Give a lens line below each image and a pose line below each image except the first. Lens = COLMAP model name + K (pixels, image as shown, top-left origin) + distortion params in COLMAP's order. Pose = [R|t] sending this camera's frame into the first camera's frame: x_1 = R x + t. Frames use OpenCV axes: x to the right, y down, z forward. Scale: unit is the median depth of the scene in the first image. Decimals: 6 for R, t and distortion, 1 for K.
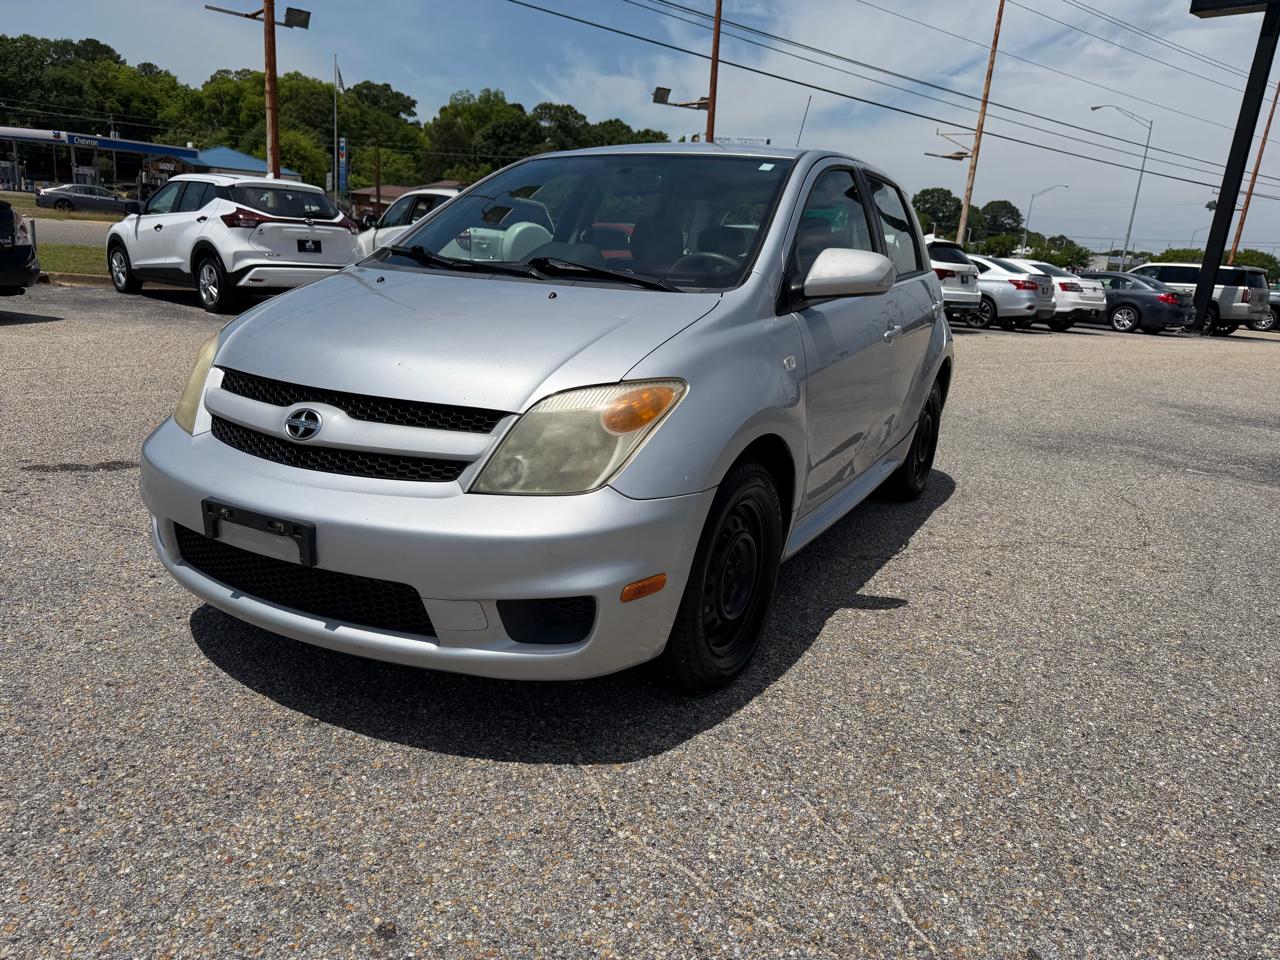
lens RADIAL K [[900.7, 0, 640.3], [0, 900.7, 472.8], [0, 0, 1]] dist [0.013464, -0.020554]
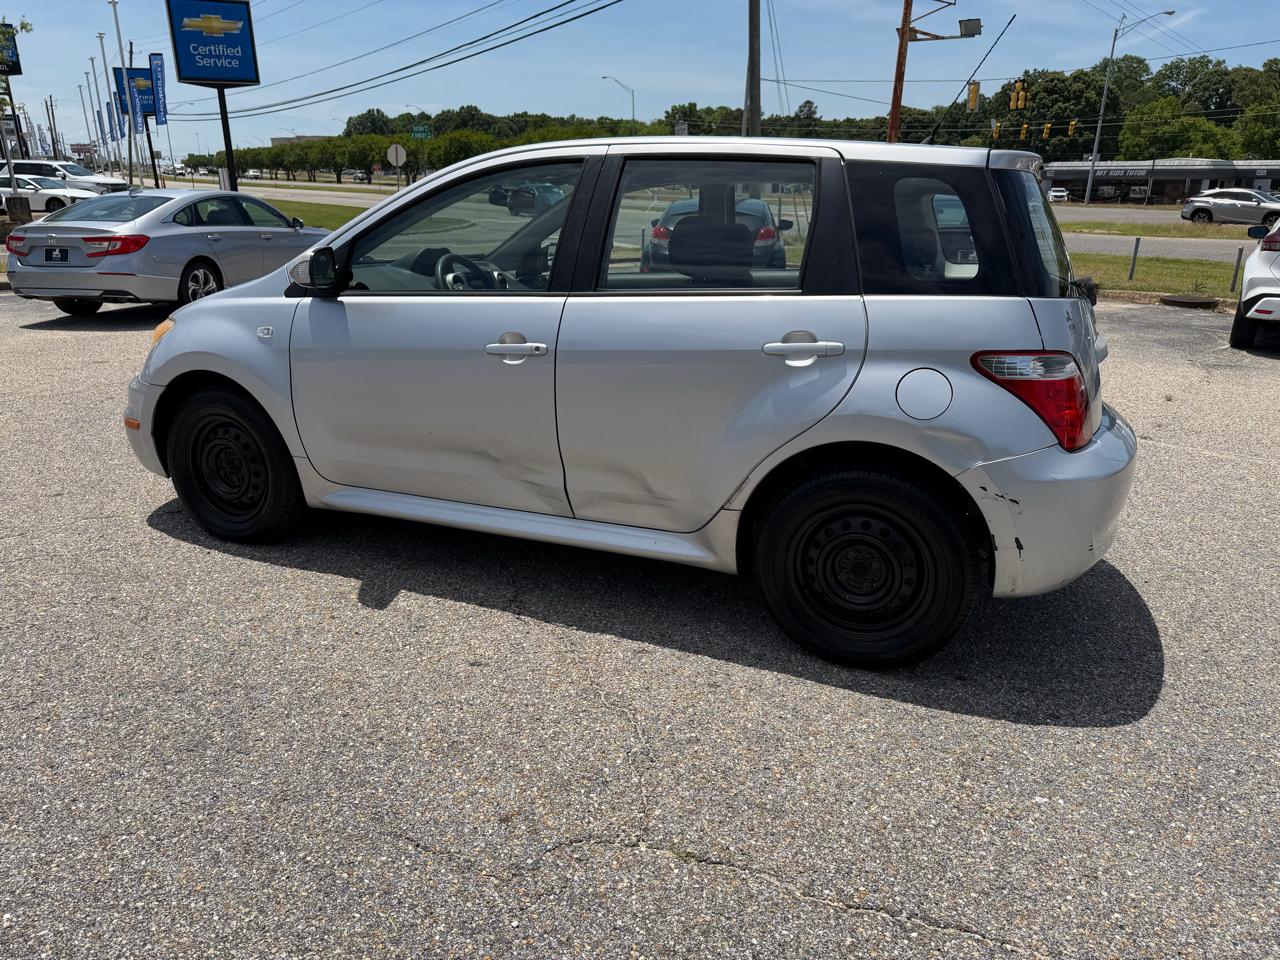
lens RADIAL K [[906.8, 0, 640.0], [0, 906.8, 480.0], [0, 0, 1]] dist [0.001431, -0.007351]
pose [[0.115718, 0.229321, -0.966448, 1.669916], [-0.258053, 0.946515, 0.193694, -0.339101], [0.959176, 0.226981, 0.168706, 1.443241]]
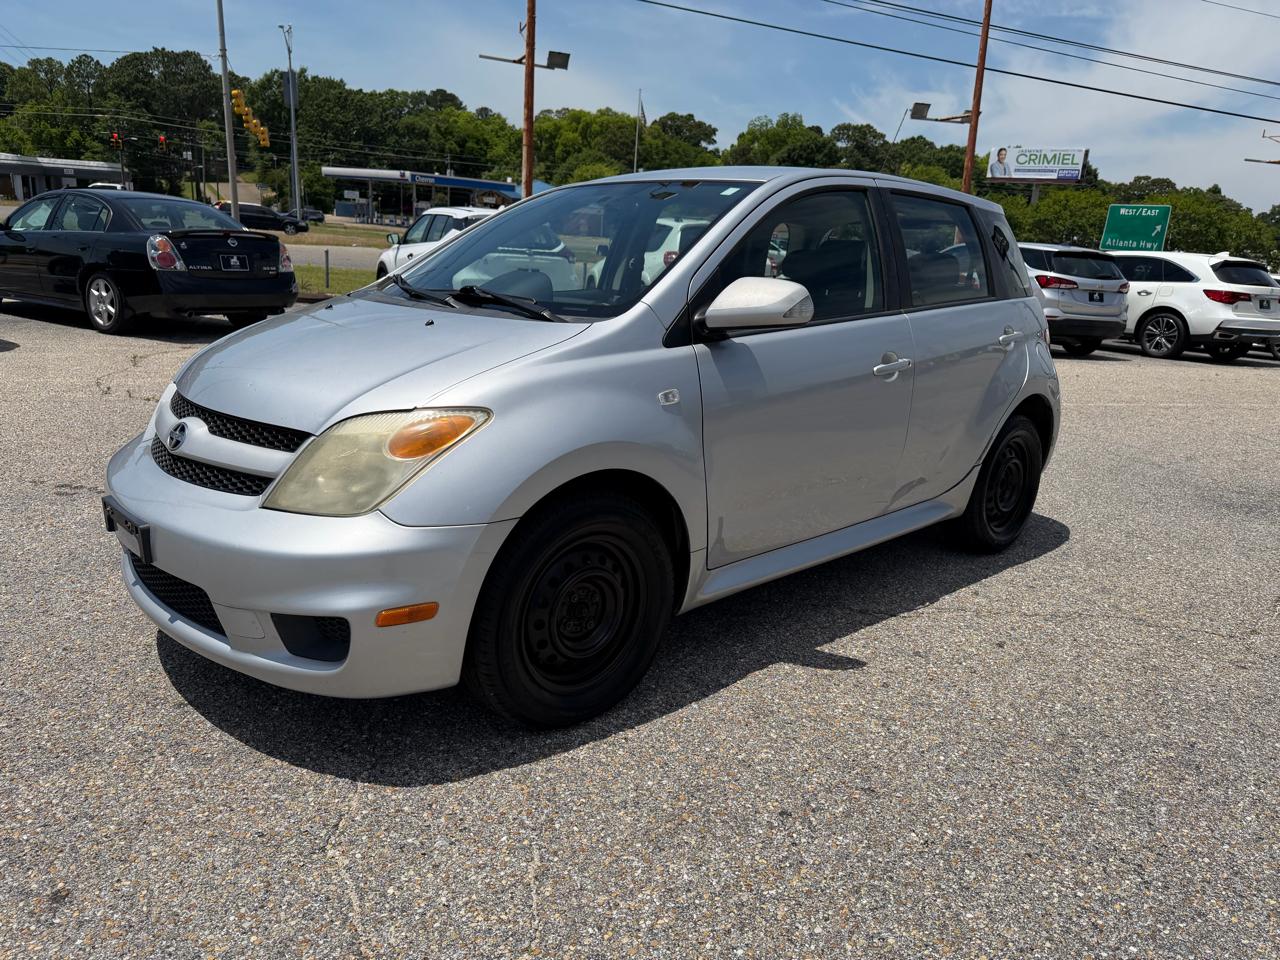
lens RADIAL K [[902.6, 0, 641.3], [0, 902.6, 474.0], [0, 0, 1]] dist [0.013451, -0.020585]
pose [[0.952851, 0.060351, -0.297375, 0.455094], [-0.066927, 0.997686, -0.011974, -0.028398], [0.295964, 0.031312, 0.954686, 0.089245]]
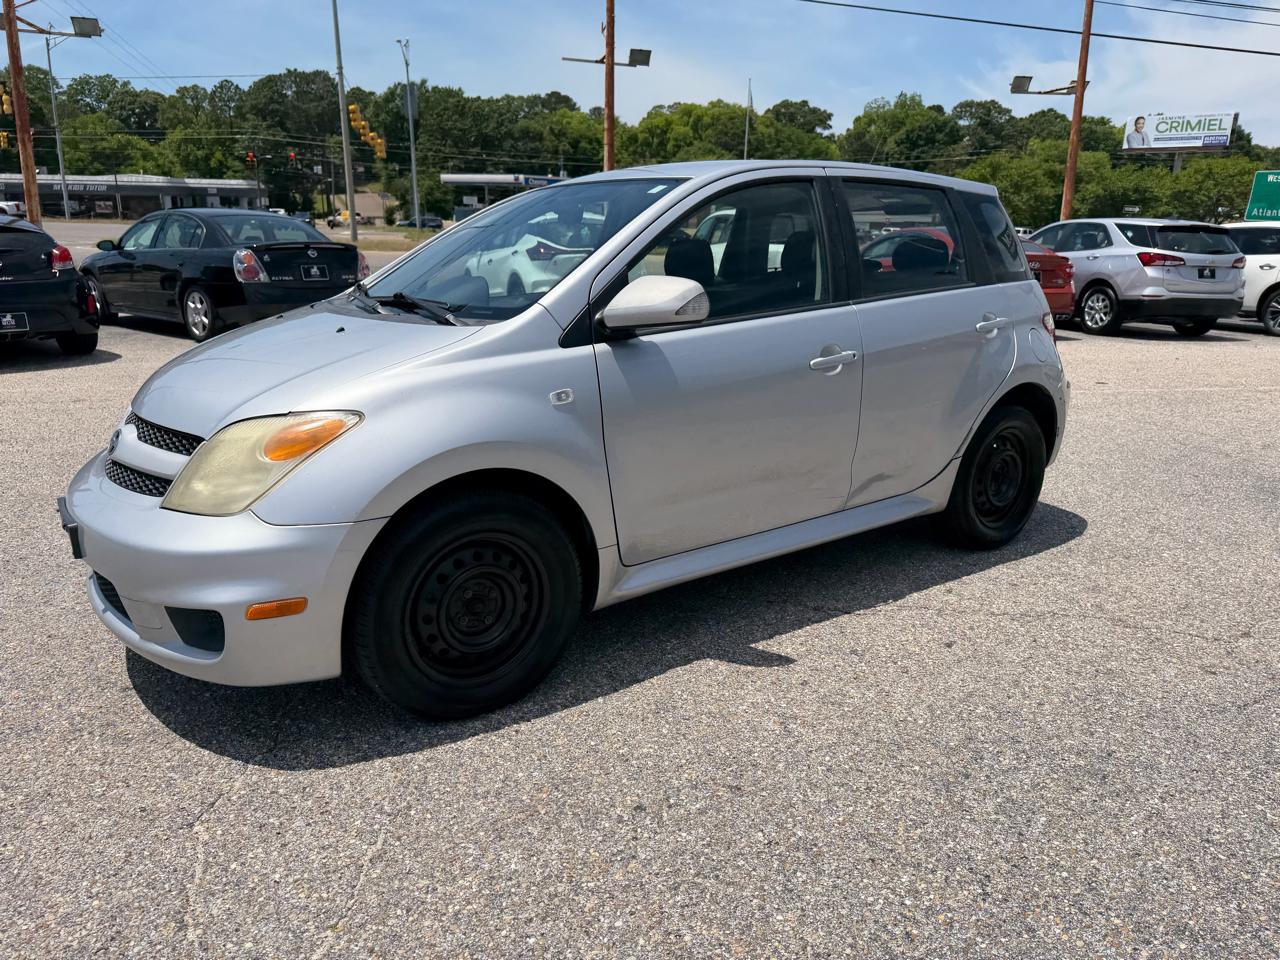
lens RADIAL K [[902.6, 0, 641.3], [0, 902.6, 474.0], [0, 0, 1]] dist [0.013451, -0.020585]
pose [[0.907584, 0.053432, -0.416457, 0.696942], [-0.057584, 0.998337, 0.002595, -0.048777], [0.415903, 0.021626, 0.909152, 0.166532]]
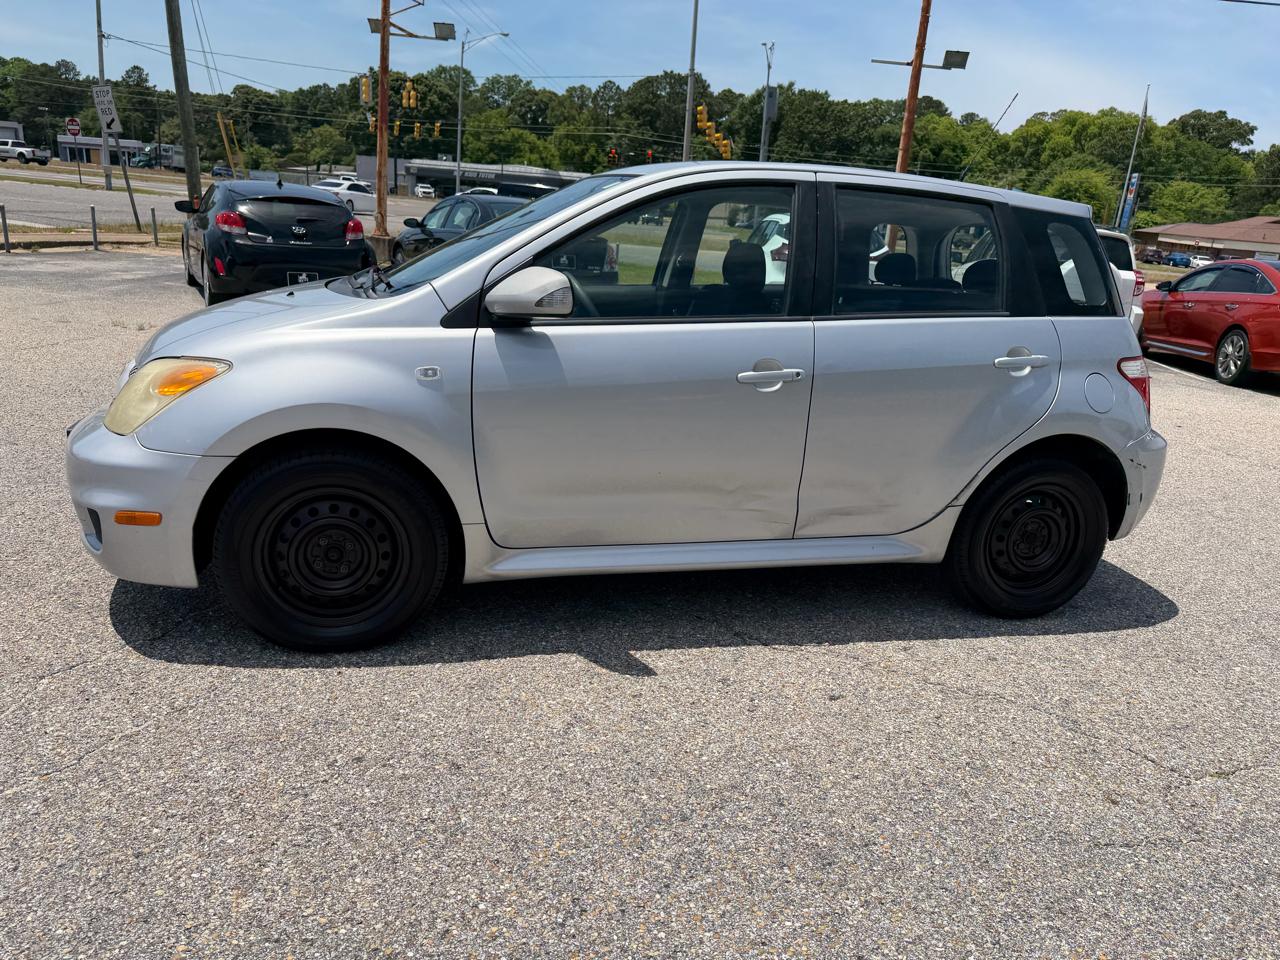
lens RADIAL K [[902.9, 0, 641.5], [0, 902.9, 483.3], [0, 0, 1]] dist [0.015525, -0.022987]
pose [[0.700517, 0.184654, -0.689332, 1.143574], [-0.205634, 0.977204, 0.052796, -0.110329], [0.683367, 0.104766, 0.722519, 0.464806]]
